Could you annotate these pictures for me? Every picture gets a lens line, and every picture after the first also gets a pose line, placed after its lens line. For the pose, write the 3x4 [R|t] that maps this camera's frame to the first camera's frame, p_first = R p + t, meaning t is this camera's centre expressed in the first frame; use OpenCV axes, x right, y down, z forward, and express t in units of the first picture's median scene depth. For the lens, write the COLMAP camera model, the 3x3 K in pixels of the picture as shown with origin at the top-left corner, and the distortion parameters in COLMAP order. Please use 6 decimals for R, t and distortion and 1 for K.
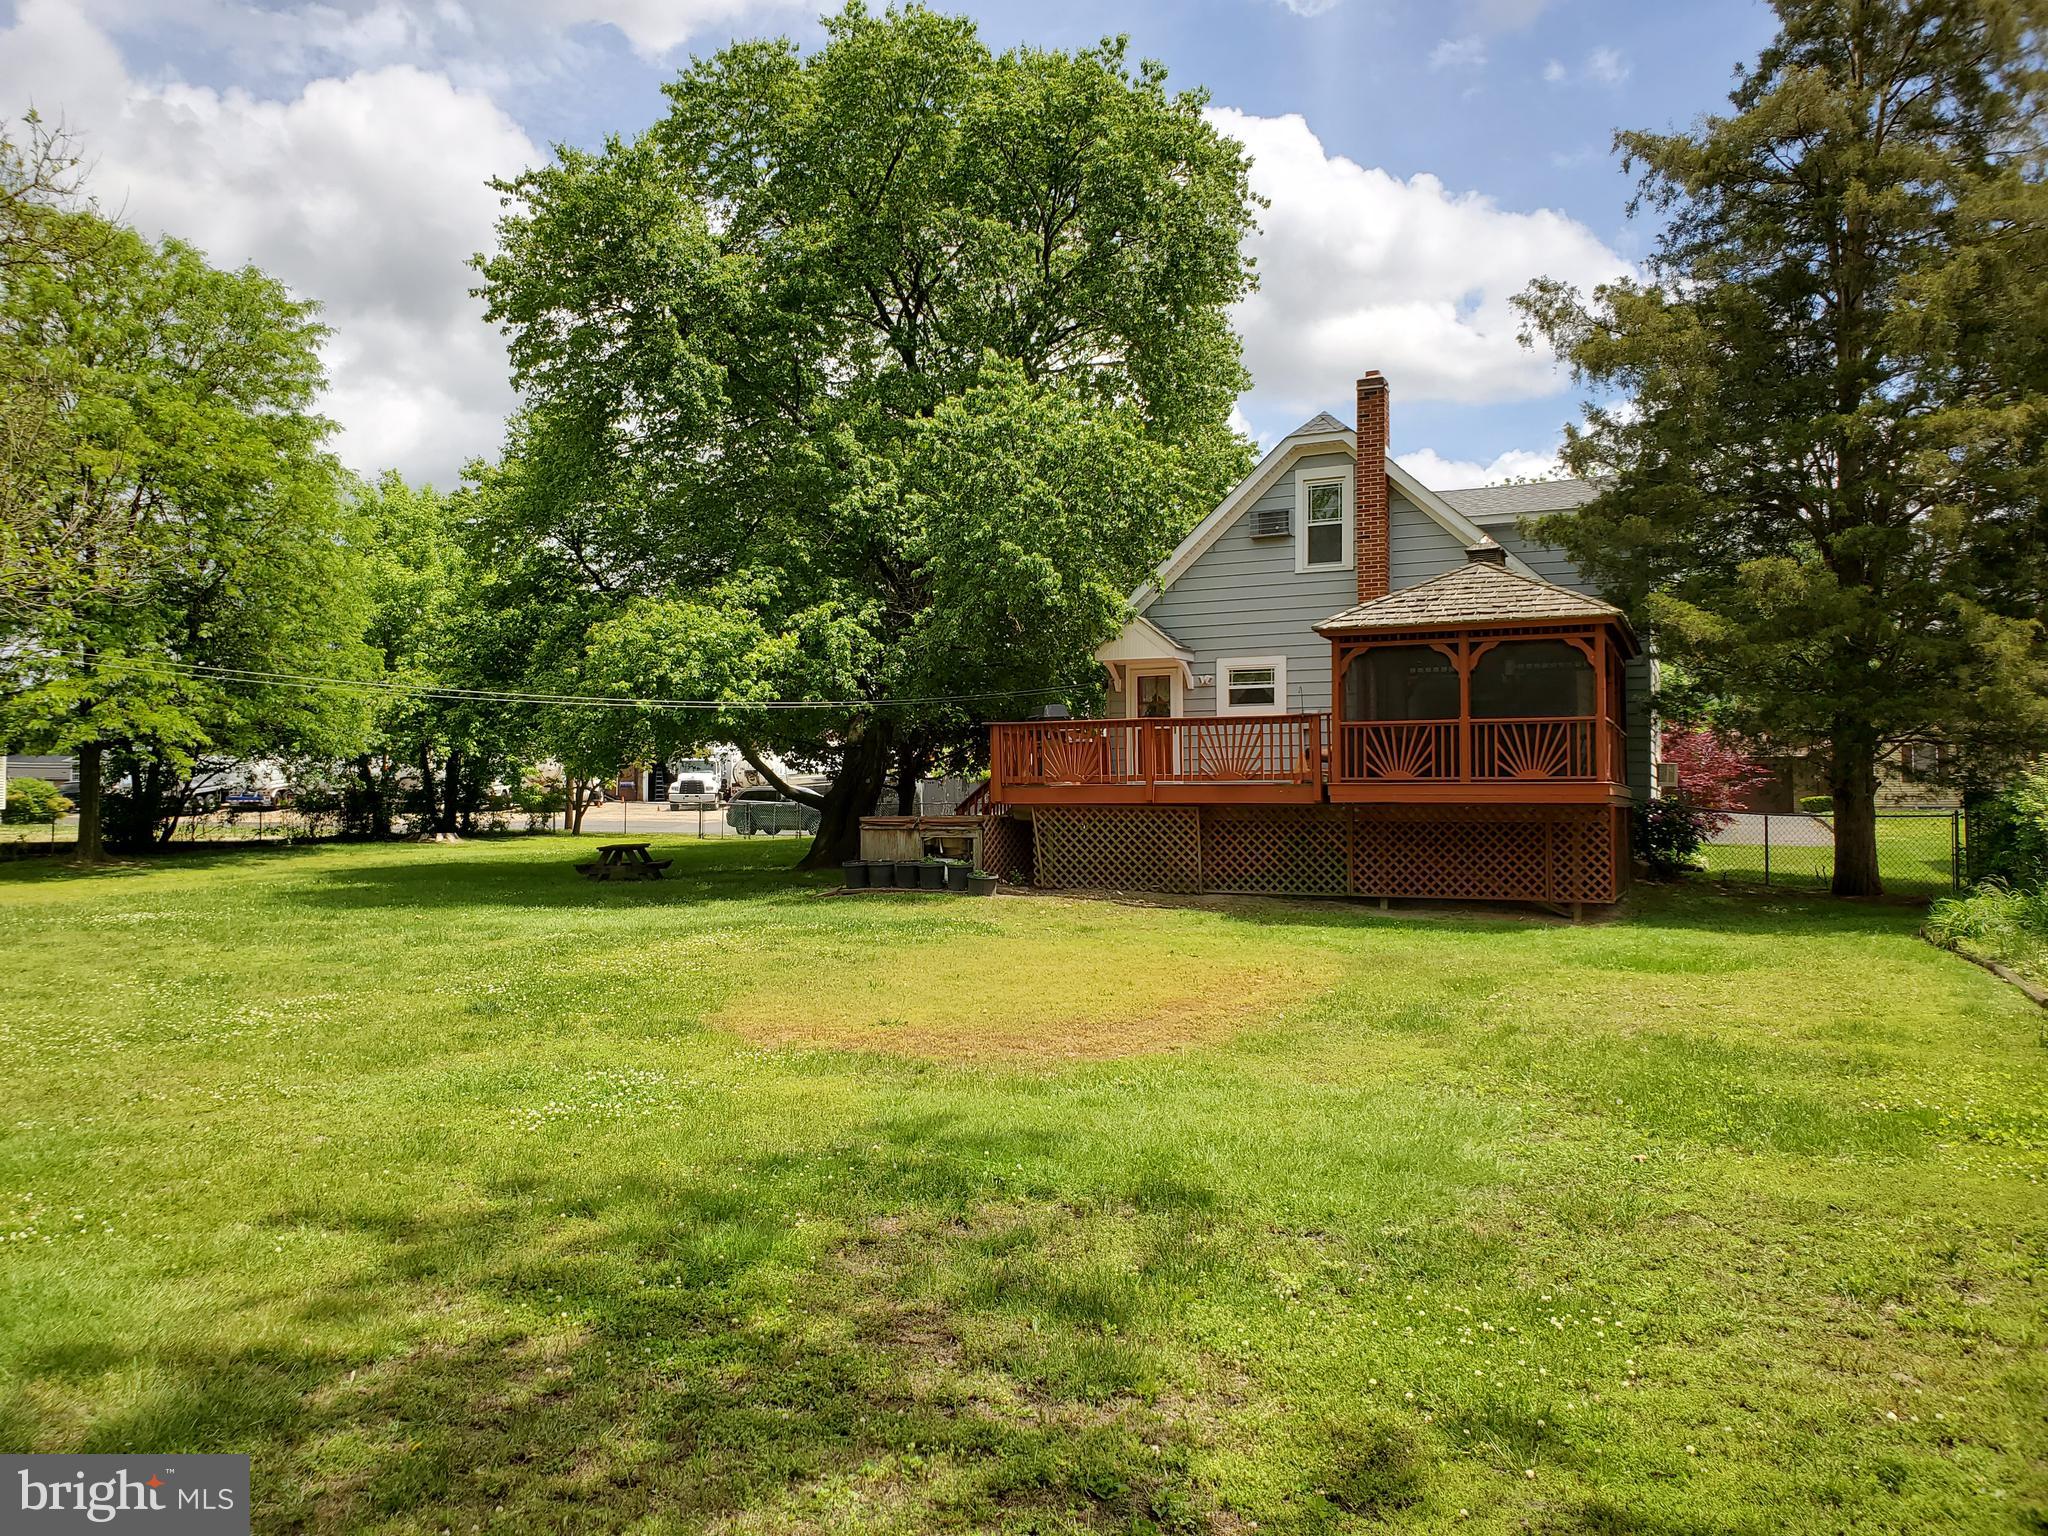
lens RADIAL K [[1584.3, 0, 1023.5], [0, 1584.3, 767.4], [0, 0, 1]] dist [0.052019, -0.027425]
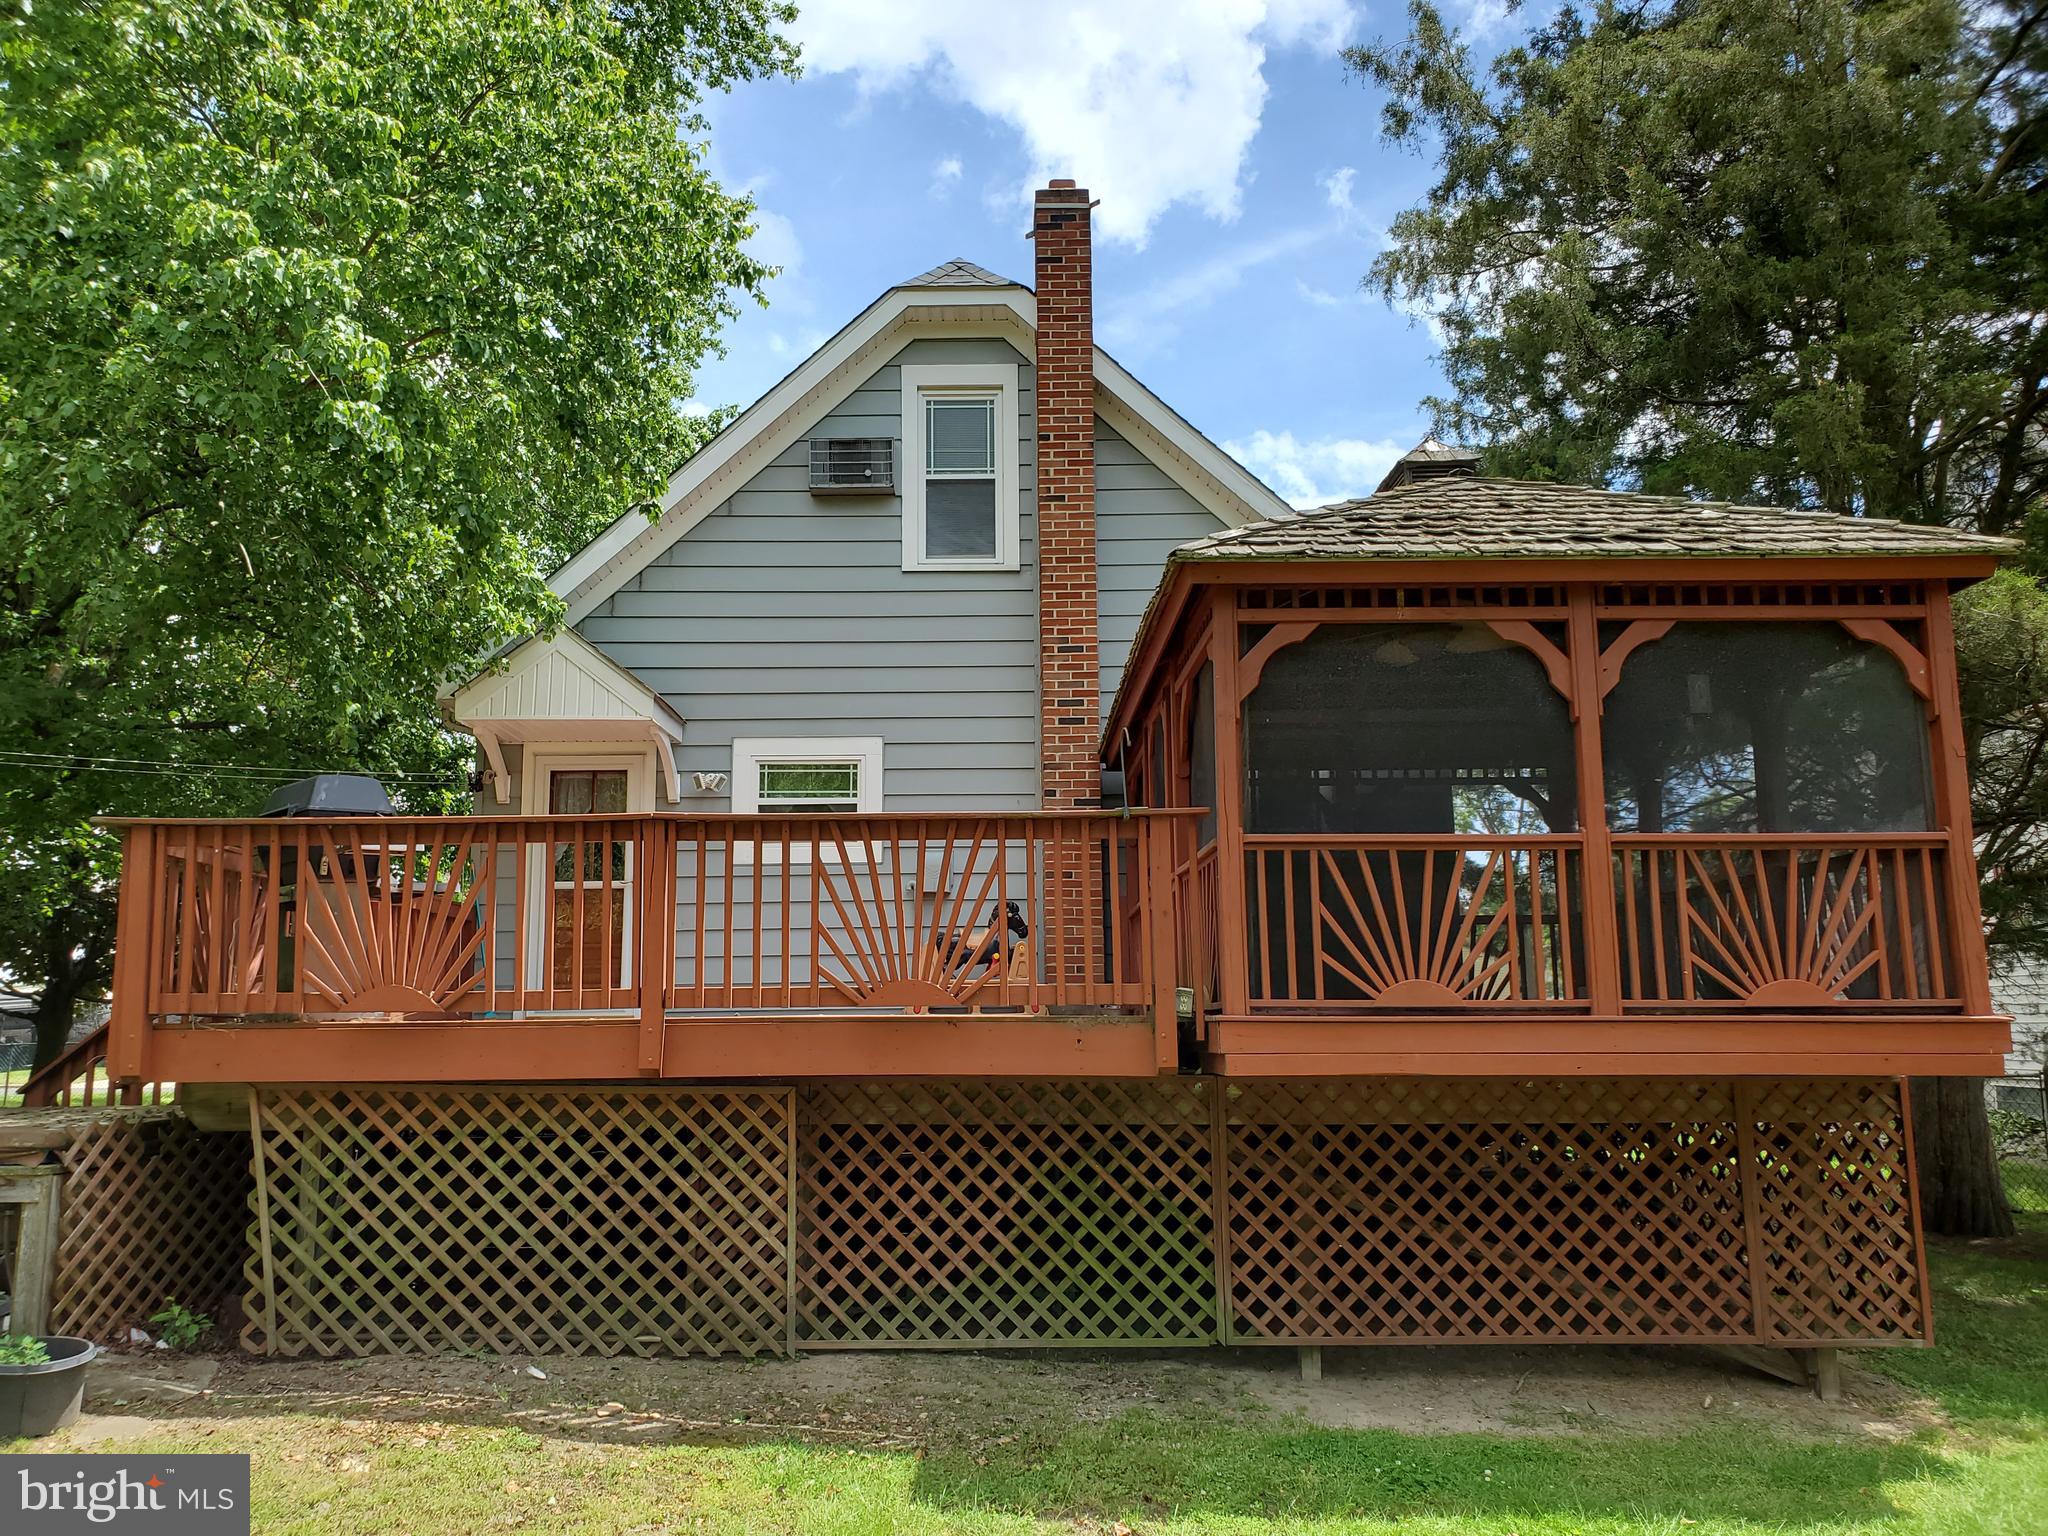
lens RADIAL K [[1692.1, 0, 987.3], [0, 1692.1, 758.2], [0, 0, 1]] dist [0.048795, -0.028534]
pose [[0.929282, 0.054579, 0.365315, 0.014302], [-0.004287, 0.990550, -0.137087, 0.005020], [-0.369345, 0.125827, 0.920734, 0.648800]]
